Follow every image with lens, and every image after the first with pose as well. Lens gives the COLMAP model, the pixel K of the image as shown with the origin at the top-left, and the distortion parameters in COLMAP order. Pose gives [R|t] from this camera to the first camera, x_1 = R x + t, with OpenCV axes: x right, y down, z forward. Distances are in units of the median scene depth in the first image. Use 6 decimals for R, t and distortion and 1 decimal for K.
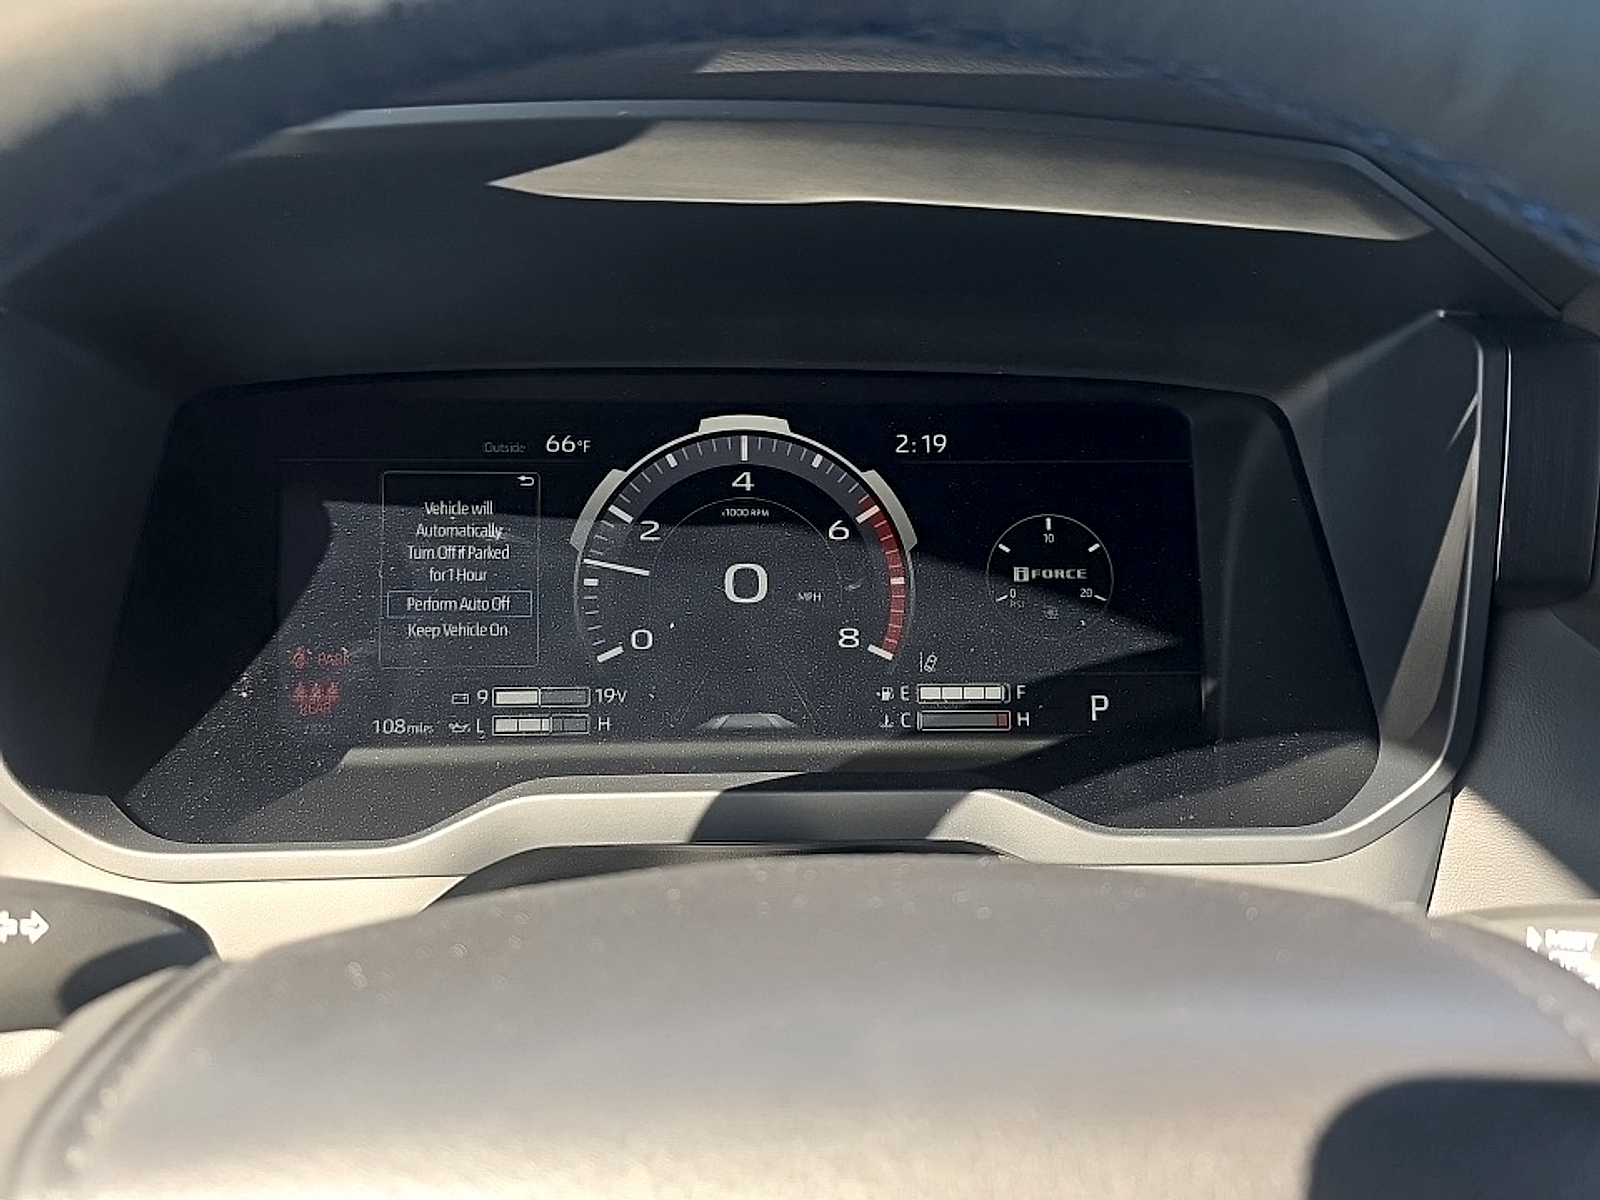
lens RADIAL K [[1429.3, 0, 804.9], [0, 1429.3, 584.8], [0, 0, 1]] dist [0.029881, -0.080273]
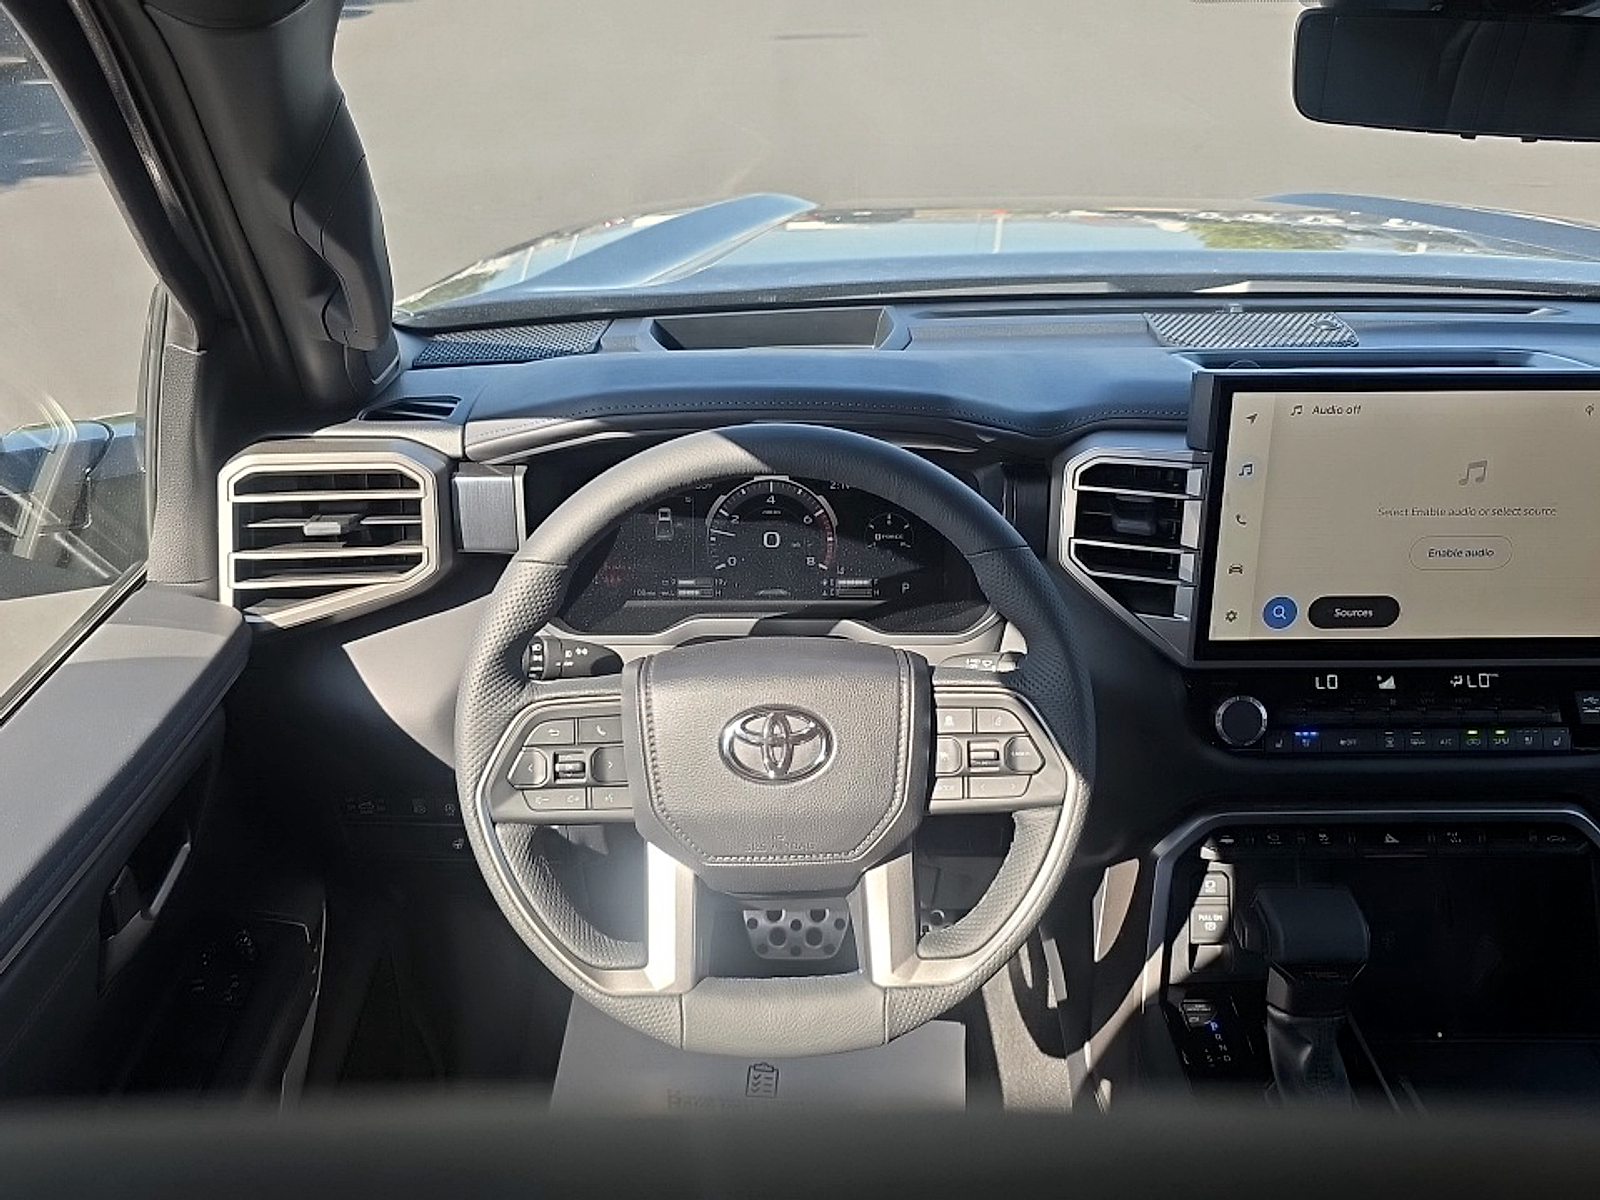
lens RADIAL K [[1429.3, 0, 806.4], [0, 1429.3, 643.5], [0, 0, 1]] dist [0.029881, -0.080273]
pose [[0.998977, 0.014553, -0.042804, 0.137702], [-0.007178, 0.985819, 0.167661, -0.254236], [0.044637, -0.167182, 0.984915, -1.618308]]
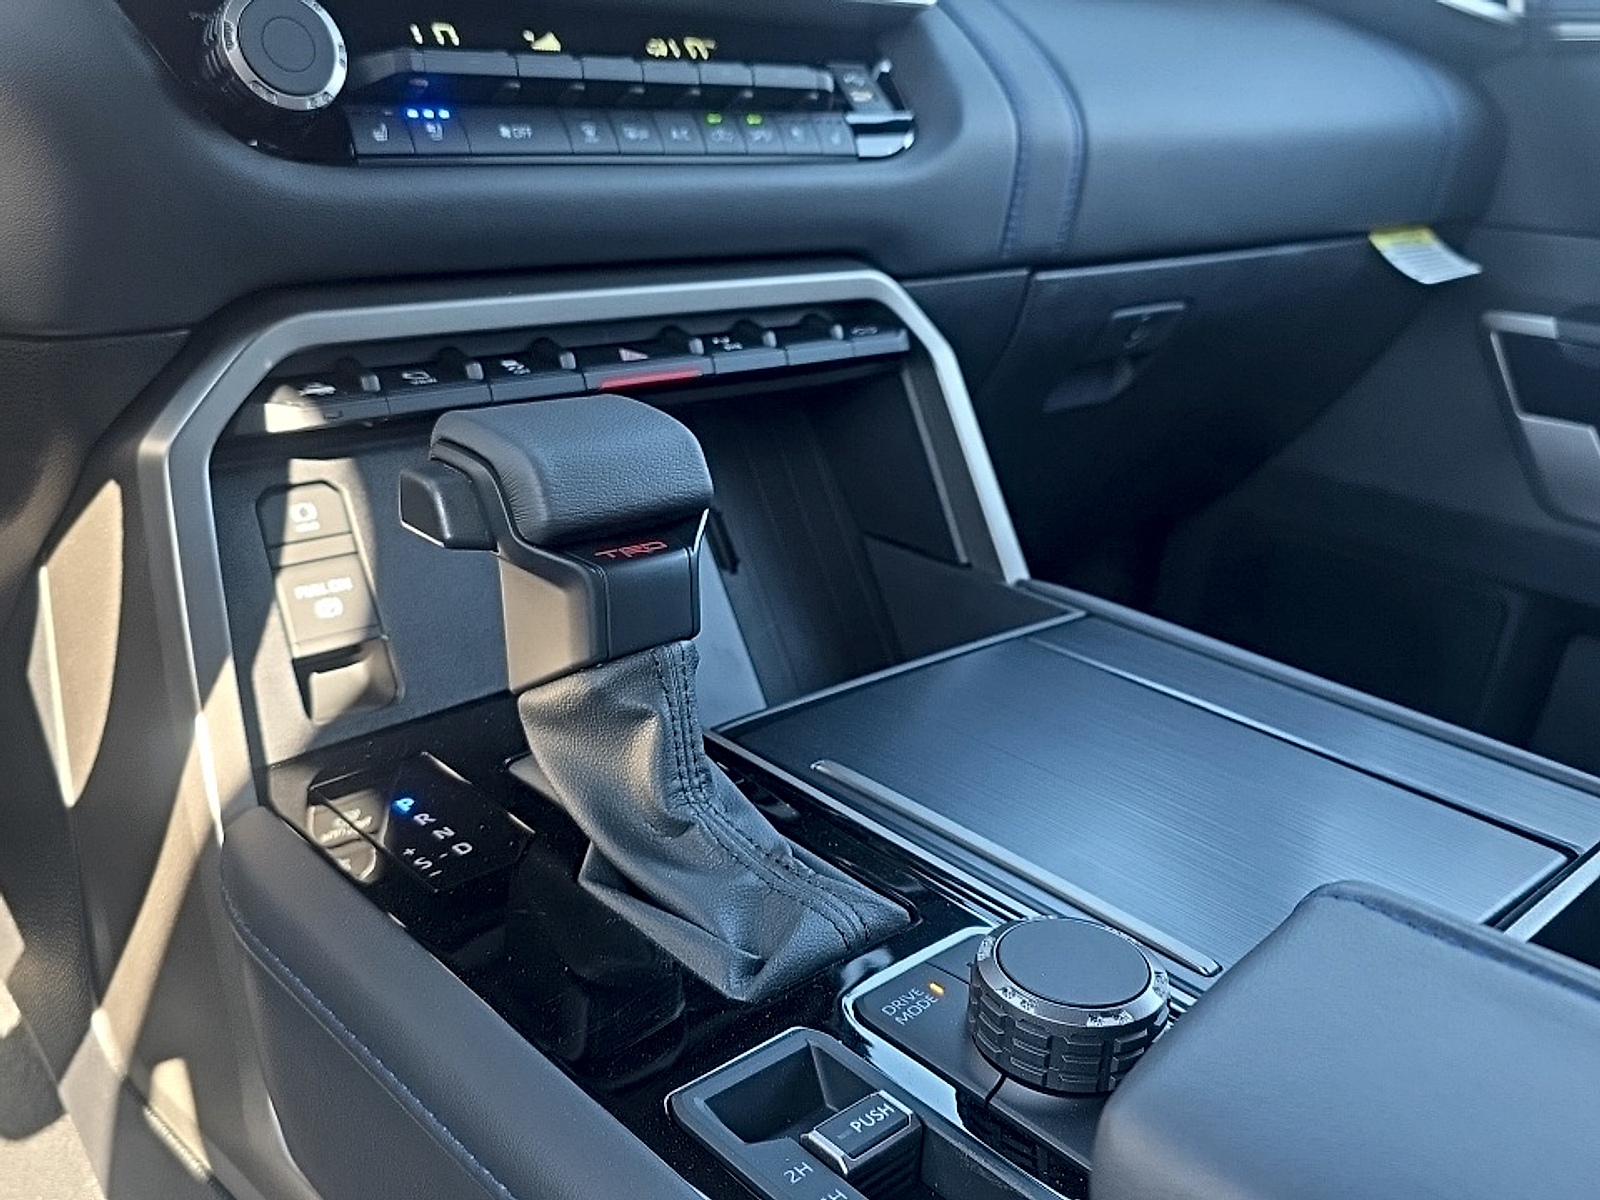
lens RADIAL K [[1462.3, 0, 792.5], [0, 1462.3, 597.6], [0, 0, 1]] dist [0.031116, 0.000000]
pose [[0.775173, -0.184043, 0.604347, 0.346574], [0.141319, 0.982899, 0.118060, 0.553021], [-0.615740, -0.006111, 0.787925, -0.296166]]
